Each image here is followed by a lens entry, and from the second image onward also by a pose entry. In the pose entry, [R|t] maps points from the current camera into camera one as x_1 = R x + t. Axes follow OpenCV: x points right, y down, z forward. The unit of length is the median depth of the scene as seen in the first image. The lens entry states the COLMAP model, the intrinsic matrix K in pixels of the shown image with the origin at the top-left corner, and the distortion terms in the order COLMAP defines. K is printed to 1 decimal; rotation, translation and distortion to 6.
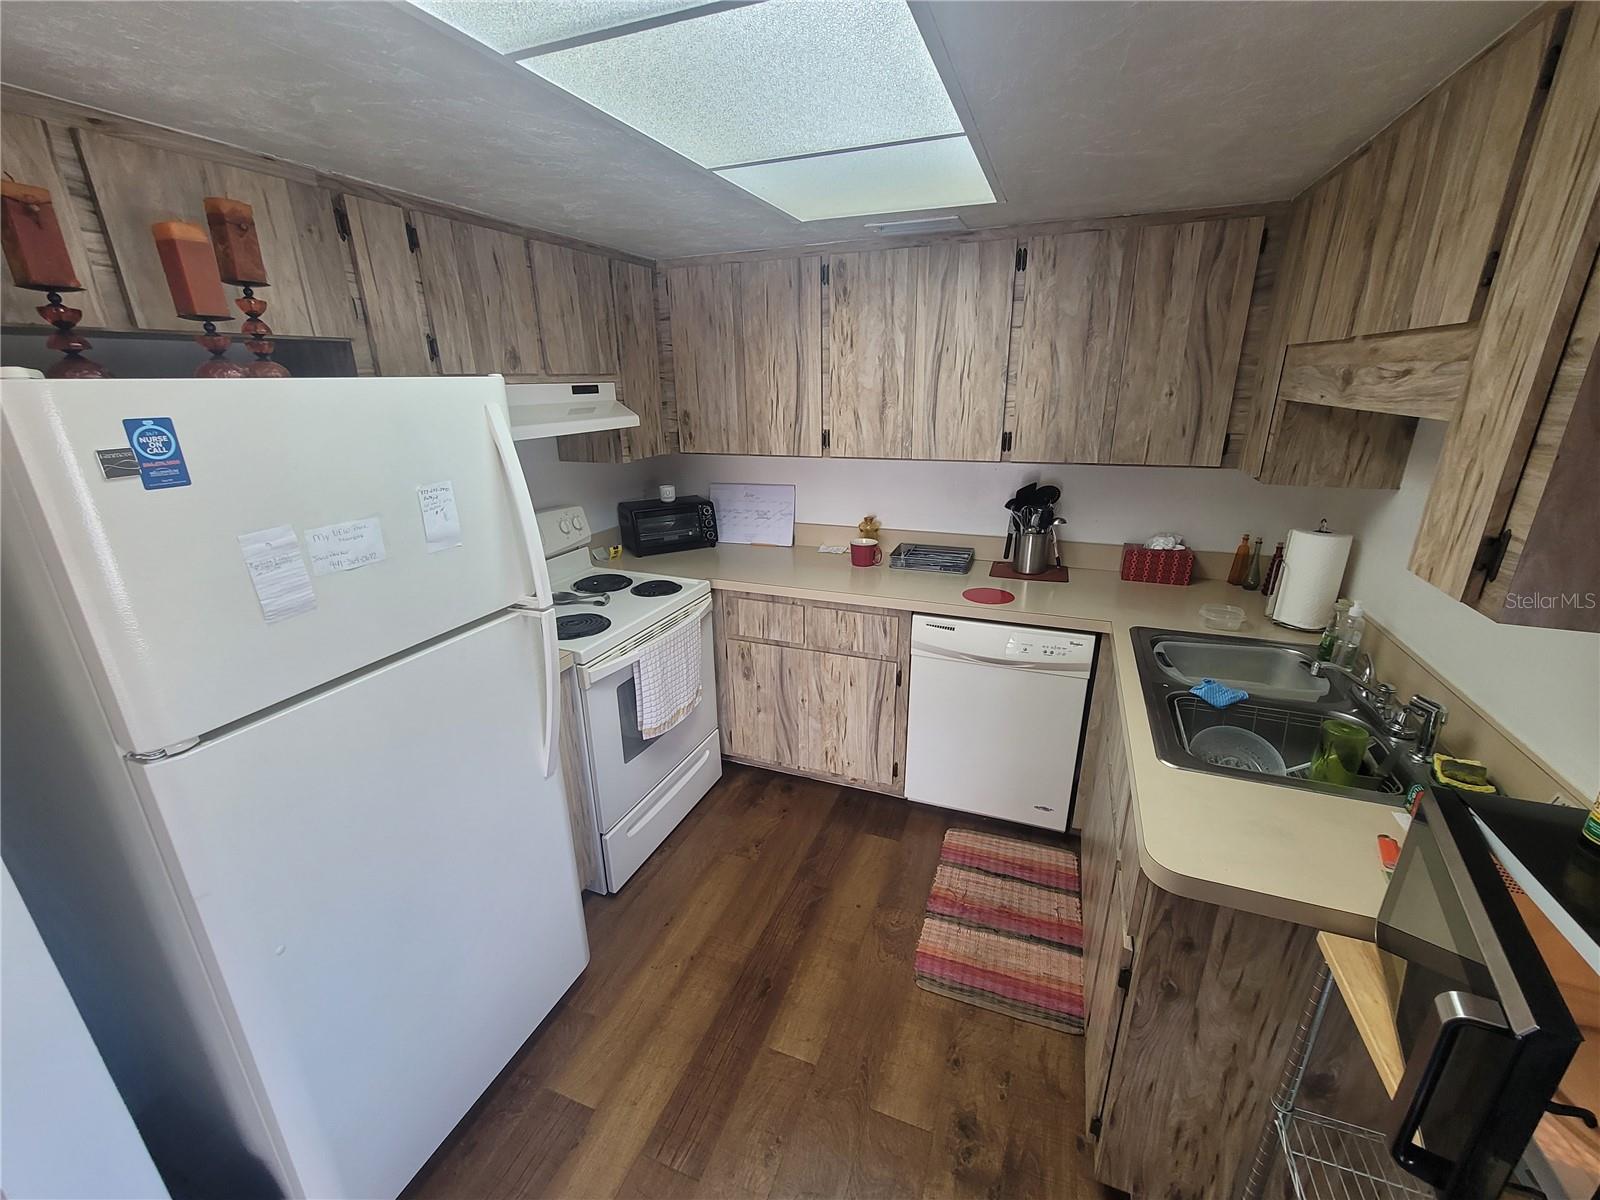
lens RADIAL K [[660.2, 0, 796.5], [0, 660.2, 602.2], [0, 0, 1]] dist [0.000658, -0.000028]
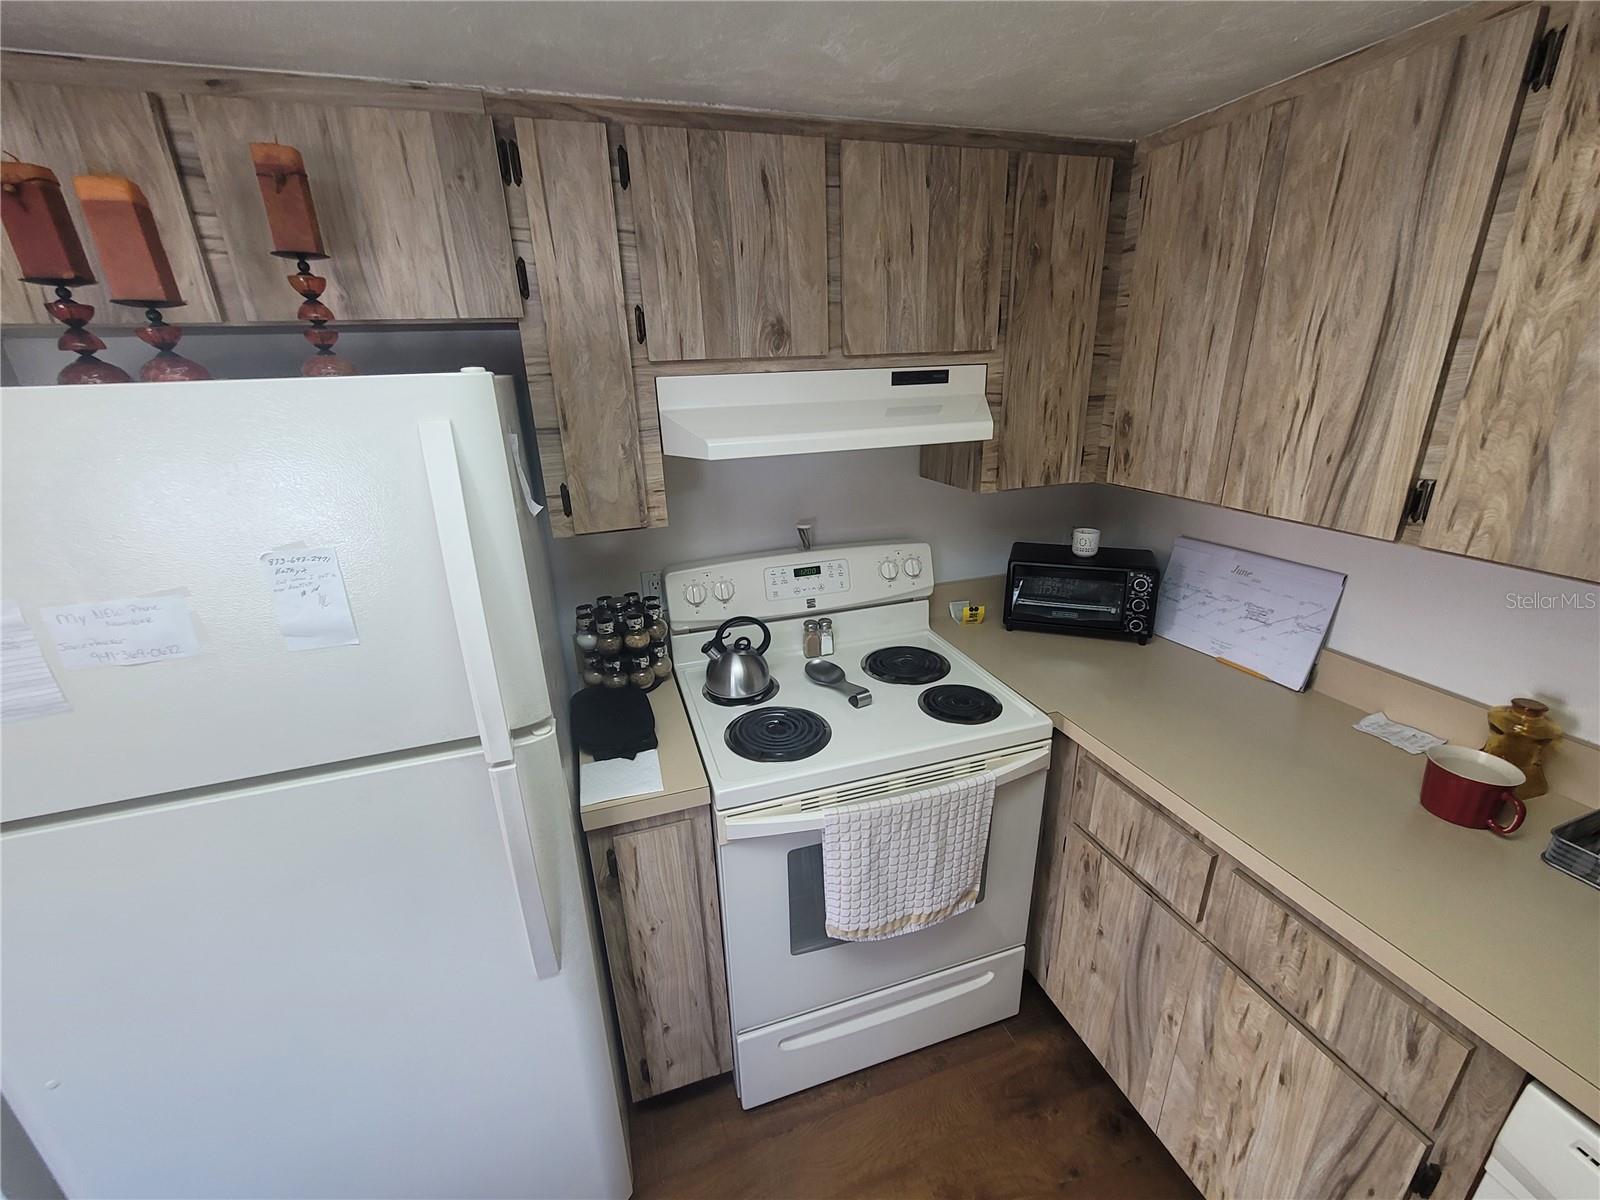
lens RADIAL K [[660.2, 0, 796.5], [0, 660.2, 602.2], [0, 0, 1]] dist [0.000658, -0.000028]
pose [[0.643146, 0.255410, -0.721892, 0.116111], [-0.226223, 0.964030, 0.139534, -0.170009], [0.731564, 0.073568, 0.677792, 0.482468]]
